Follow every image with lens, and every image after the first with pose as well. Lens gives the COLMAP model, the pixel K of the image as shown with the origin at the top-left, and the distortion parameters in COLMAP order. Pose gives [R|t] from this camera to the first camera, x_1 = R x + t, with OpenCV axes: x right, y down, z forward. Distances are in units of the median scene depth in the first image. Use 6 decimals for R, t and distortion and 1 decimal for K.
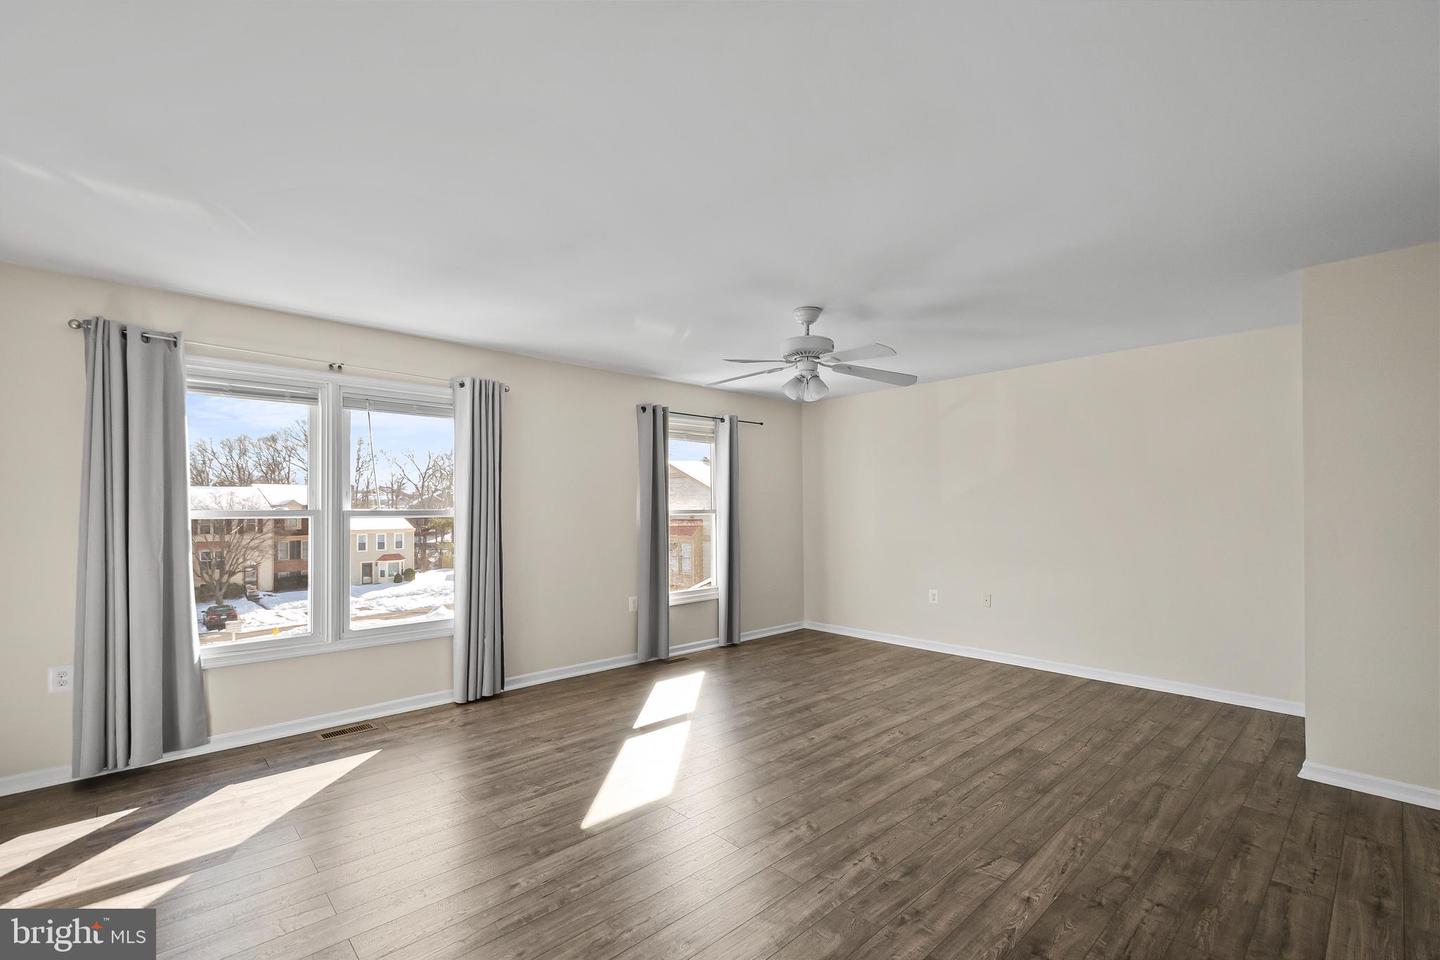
lens RADIAL K [[629.5, 0, 734.3], [0, 629.5, 492.9], [0, 0, 1]] dist [0.003291, -0.000109]
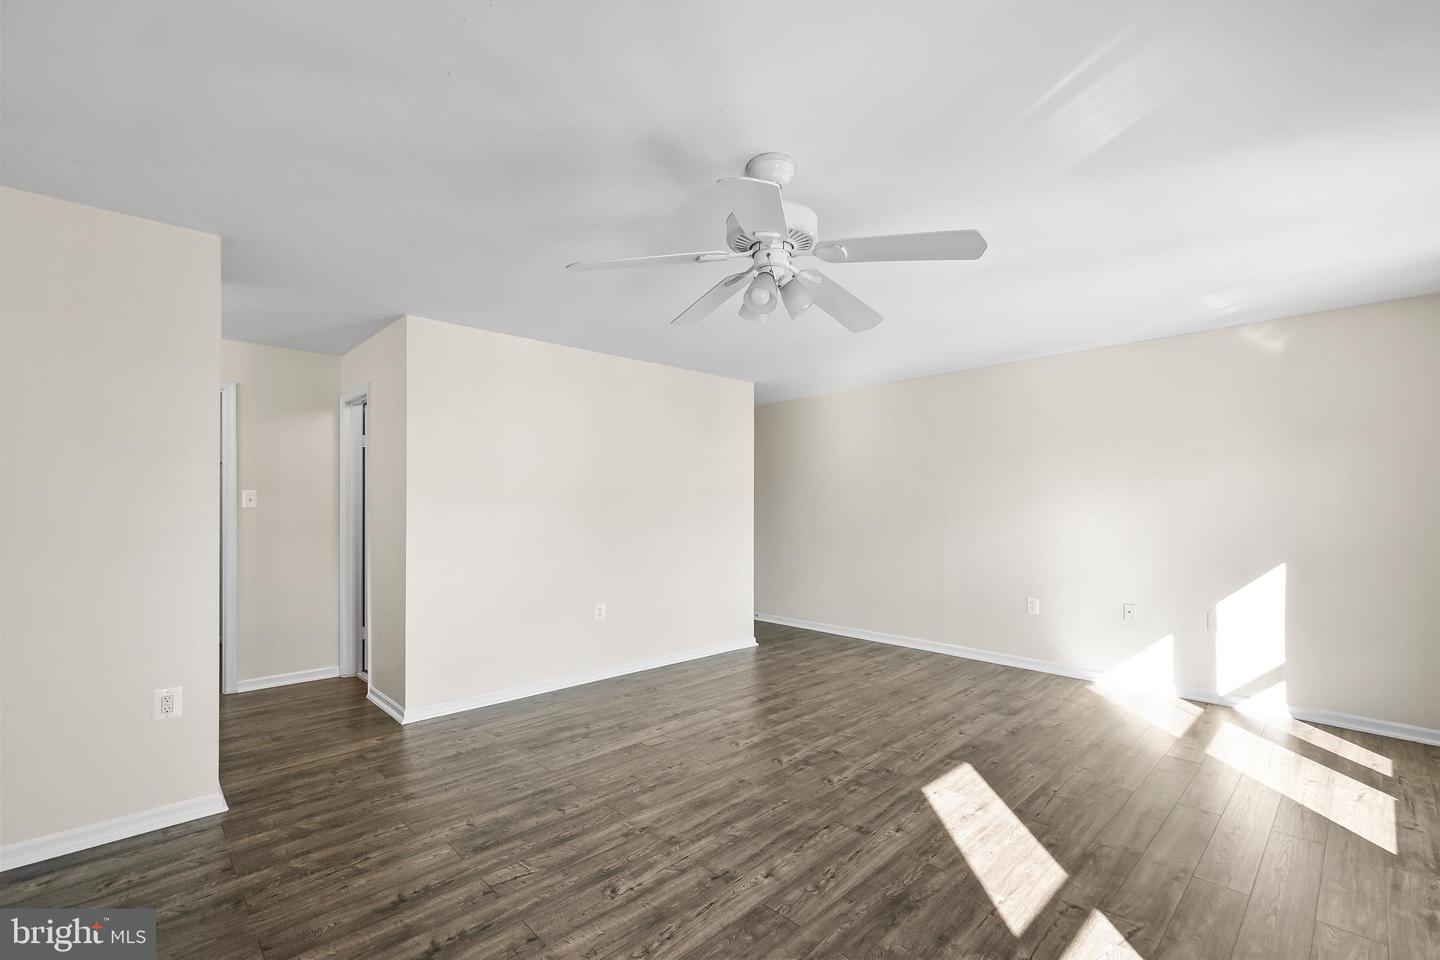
lens RADIAL K [[627.2, 0, 732.0], [0, 627.2, 501.0], [0, 0, 1]] dist [0.010819, -0.000330]
pose [[-0.999919, 0.001948, -0.012605, 0.170896], [0.002318, 0.999565, -0.029413, 0.038188], [0.012542, -0.029440, -0.999488, 1.675379]]
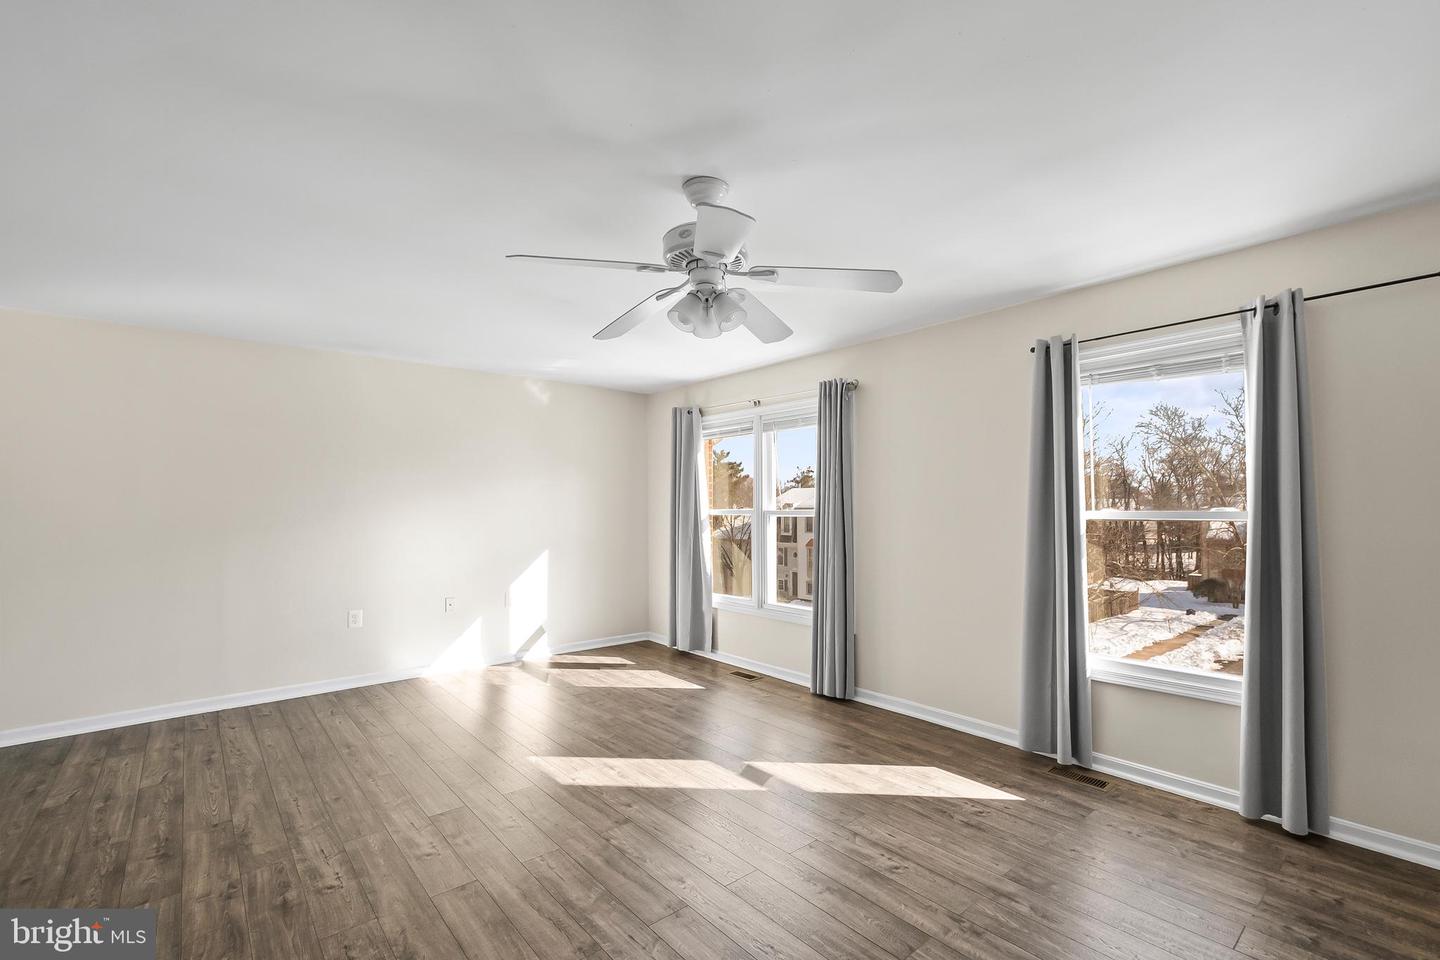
lens RADIAL K [[629.5, 0, 734.3], [0, 629.5, 492.9], [0, 0, 1]] dist [0.003291, -0.000109]
pose [[-0.049046, -0.019851, -0.998599, 0.772410], [0.028202, 0.999376, -0.021251, 0.020457], [0.998398, -0.029205, -0.048455, 1.122176]]
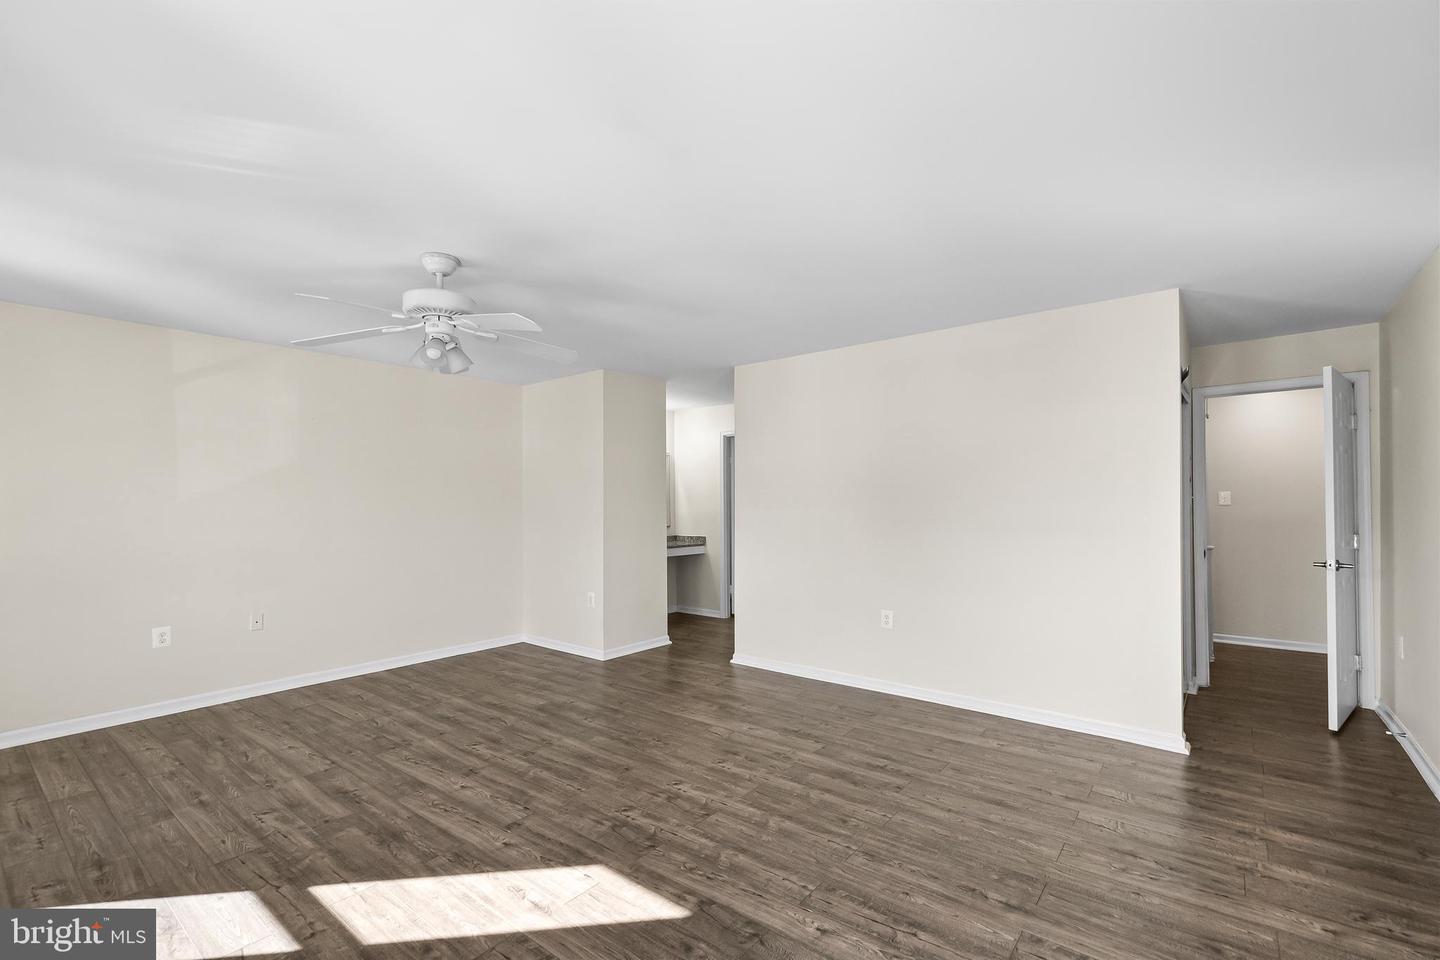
lens RADIAL K [[627.2, 0, 732.0], [0, 627.2, 501.0], [0, 0, 1]] dist [0.010819, -0.000330]
pose [[-0.143305, 0.006622, 0.989656, -0.766279], [-0.017401, 0.999806, -0.009210, 0.016564], [-0.989526, -0.018540, -0.143162, 0.796286]]
